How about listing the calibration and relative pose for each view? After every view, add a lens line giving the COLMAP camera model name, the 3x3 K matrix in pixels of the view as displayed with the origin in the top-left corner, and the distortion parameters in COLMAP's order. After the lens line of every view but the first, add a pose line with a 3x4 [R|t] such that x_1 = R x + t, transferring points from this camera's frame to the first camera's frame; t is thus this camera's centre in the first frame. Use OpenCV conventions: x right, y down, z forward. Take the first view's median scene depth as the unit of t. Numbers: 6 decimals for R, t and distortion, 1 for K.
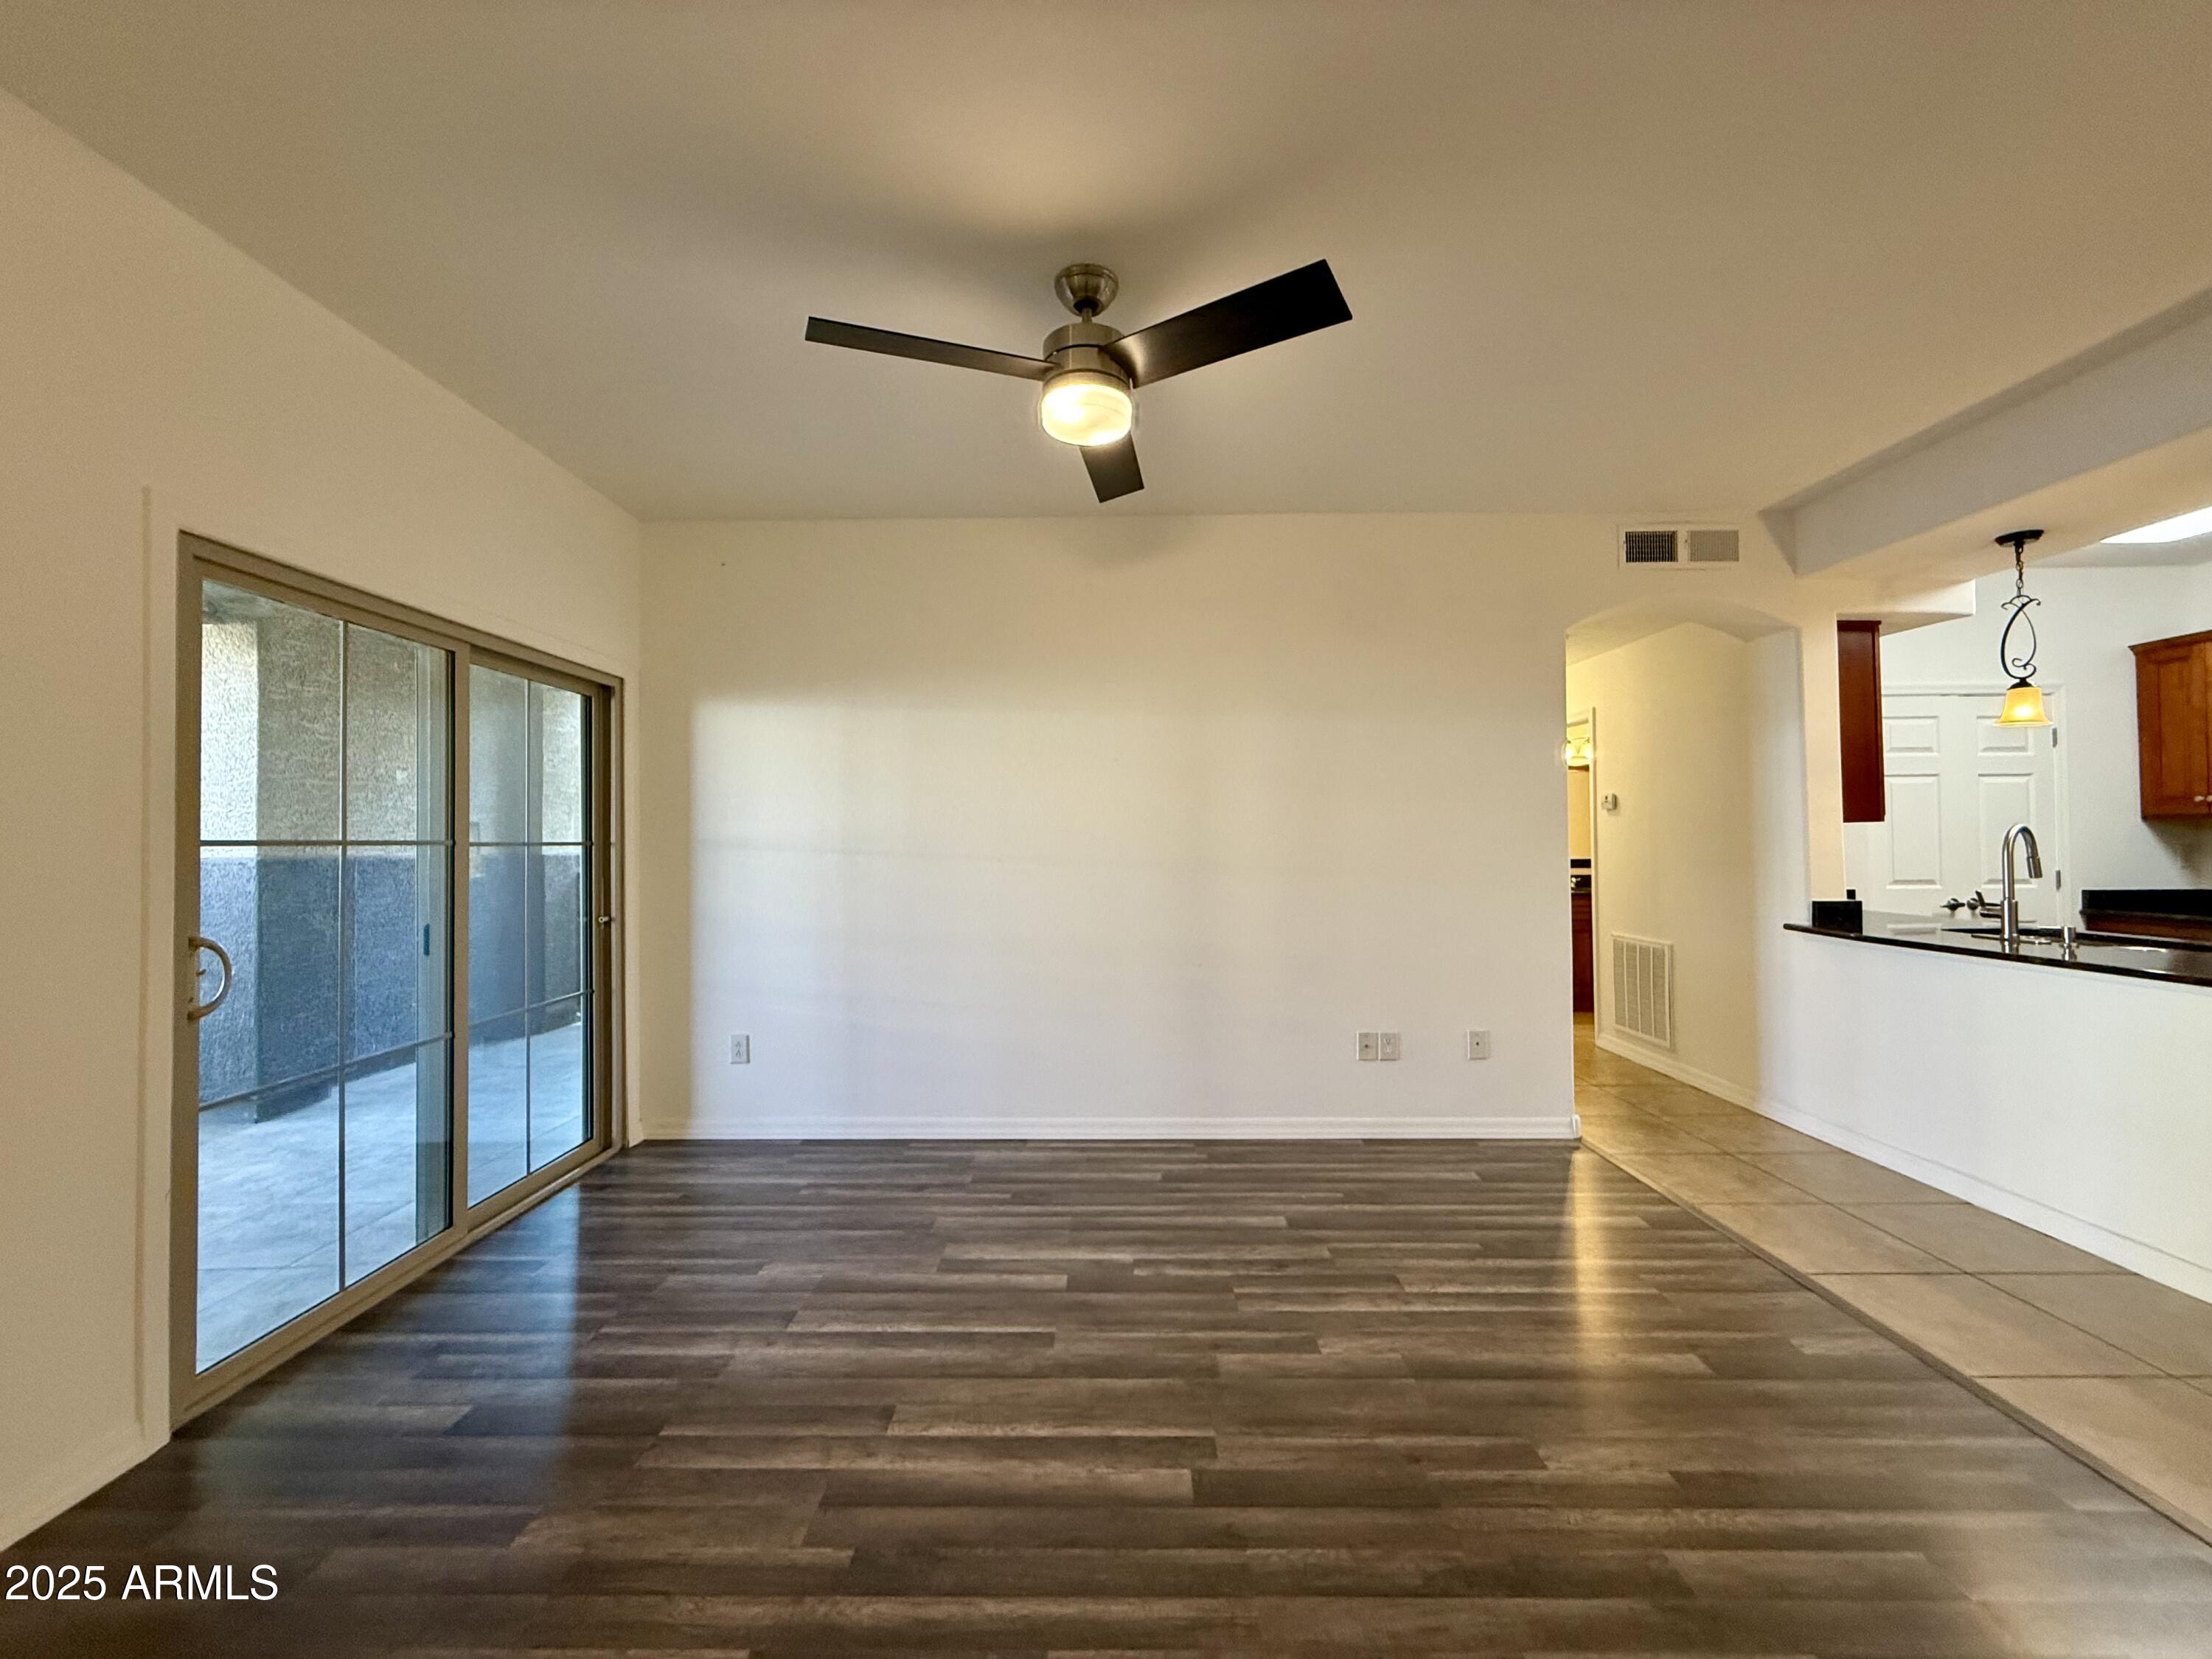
lens RADIAL K [[880.5, 0, 1106.5], [0, 880.5, 829.7], [0, 0, 1]] dist [-0.001479, 0.000452]
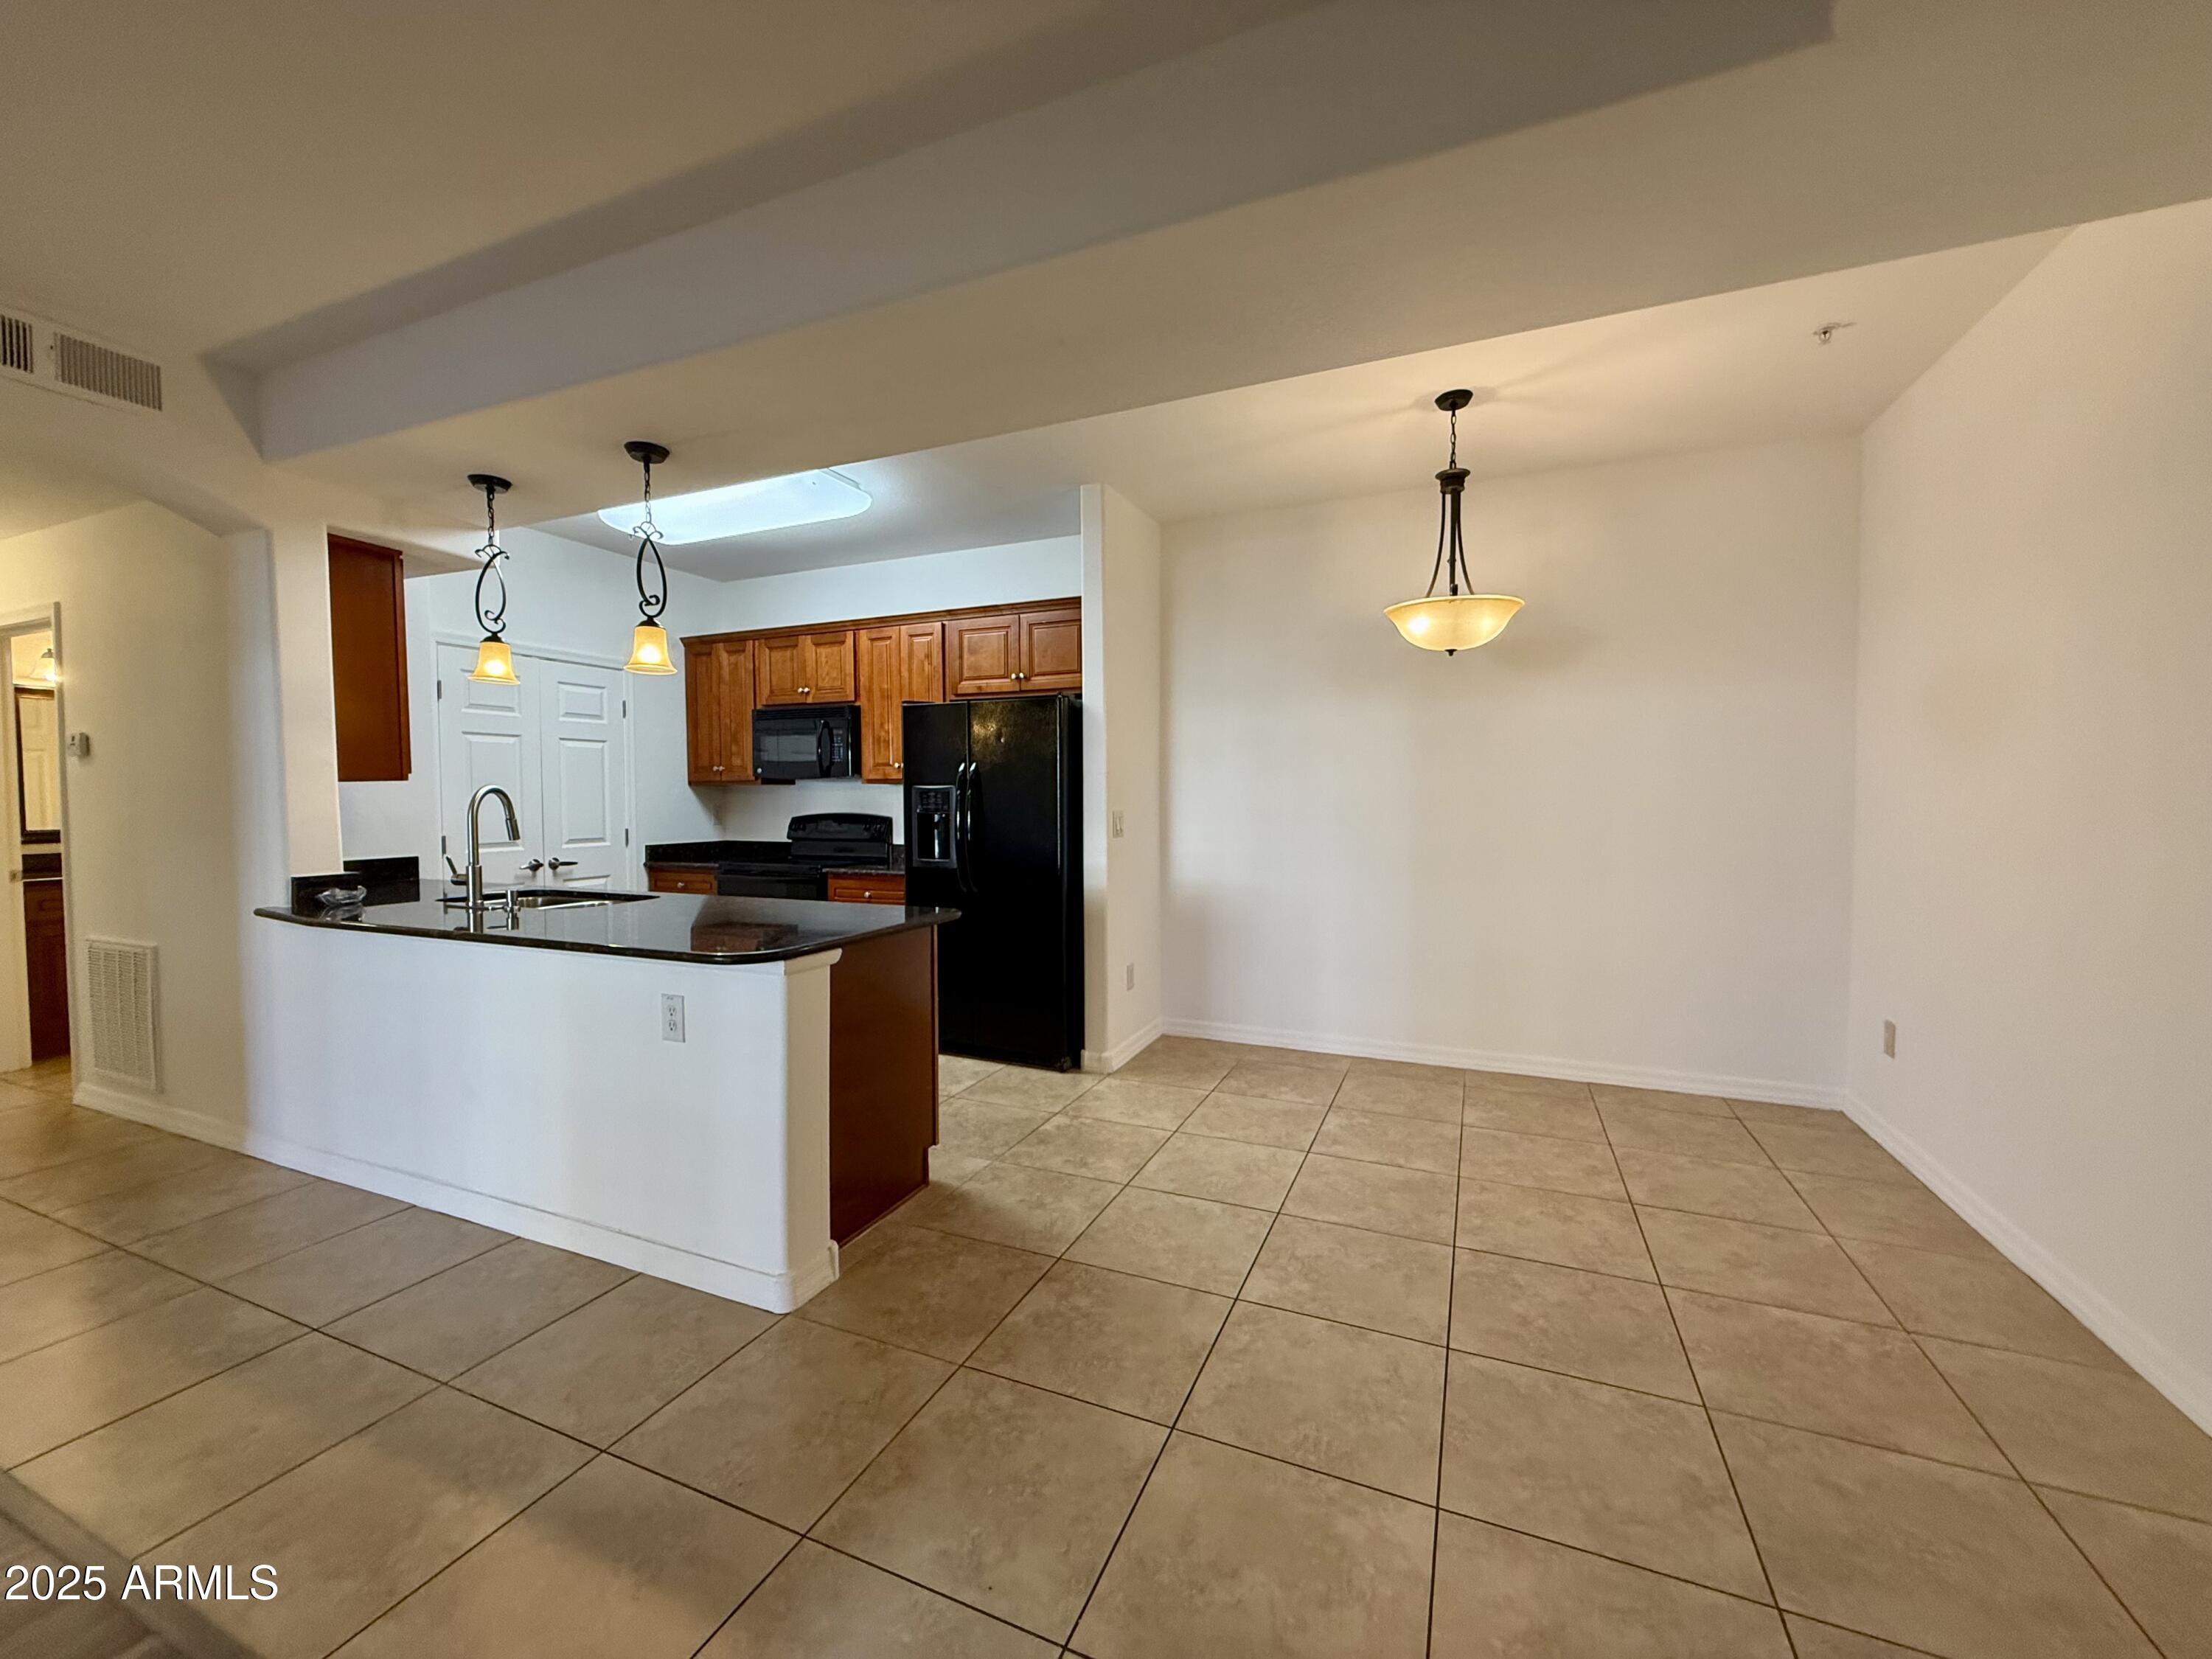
lens RADIAL K [[880.5, 0, 1105.4], [0, 880.5, 829.1], [0, 0, 1]] dist [-0.001479, 0.000452]
pose [[0.383712, -0.028074, 0.923026, 0.339077], [-0.011901, 0.999304, 0.035342, -0.000136], [-0.923376, -0.024546, 0.383111, 0.012030]]
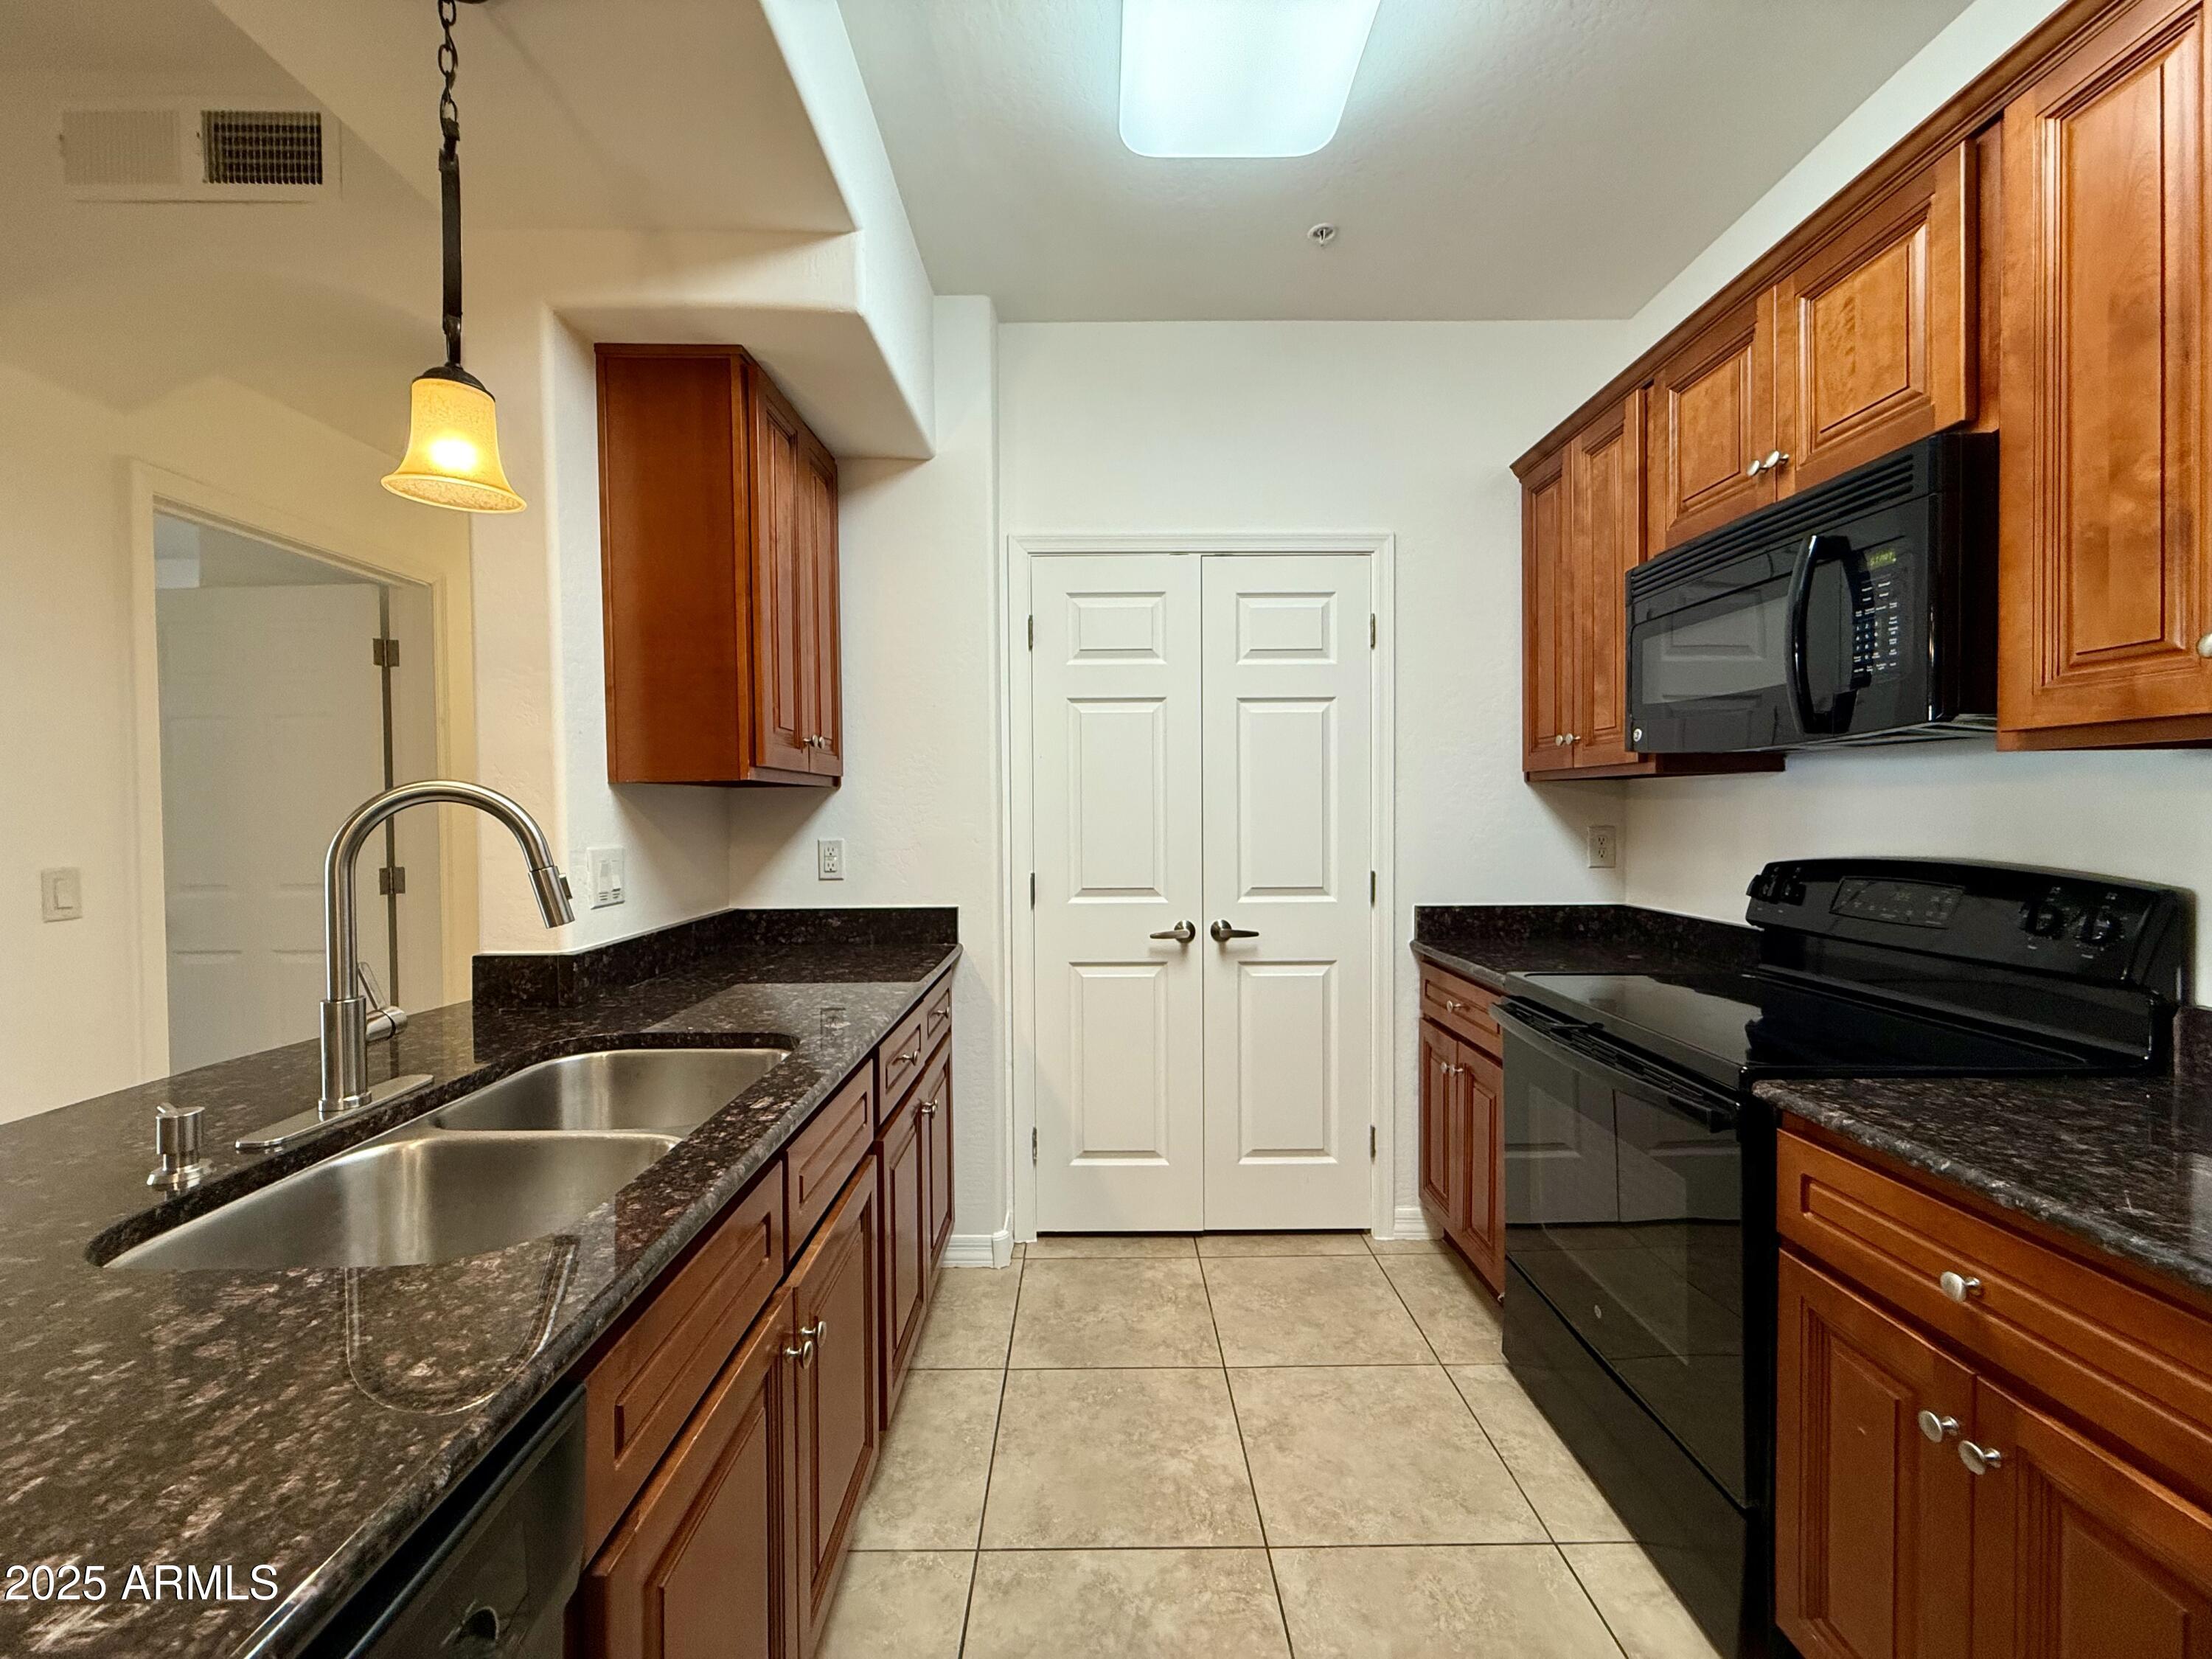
lens RADIAL K [[880.5, 0, 1101.5], [0, 880.5, 827.6], [0, 0, 1]] dist [-0.001479, 0.000452]
pose [[0.999817, 0.000565, 0.019107, 1.077258], [-0.001178, 0.999486, 0.032048, 0.001204], [-0.019079, -0.032065, 0.999304, 0.533957]]
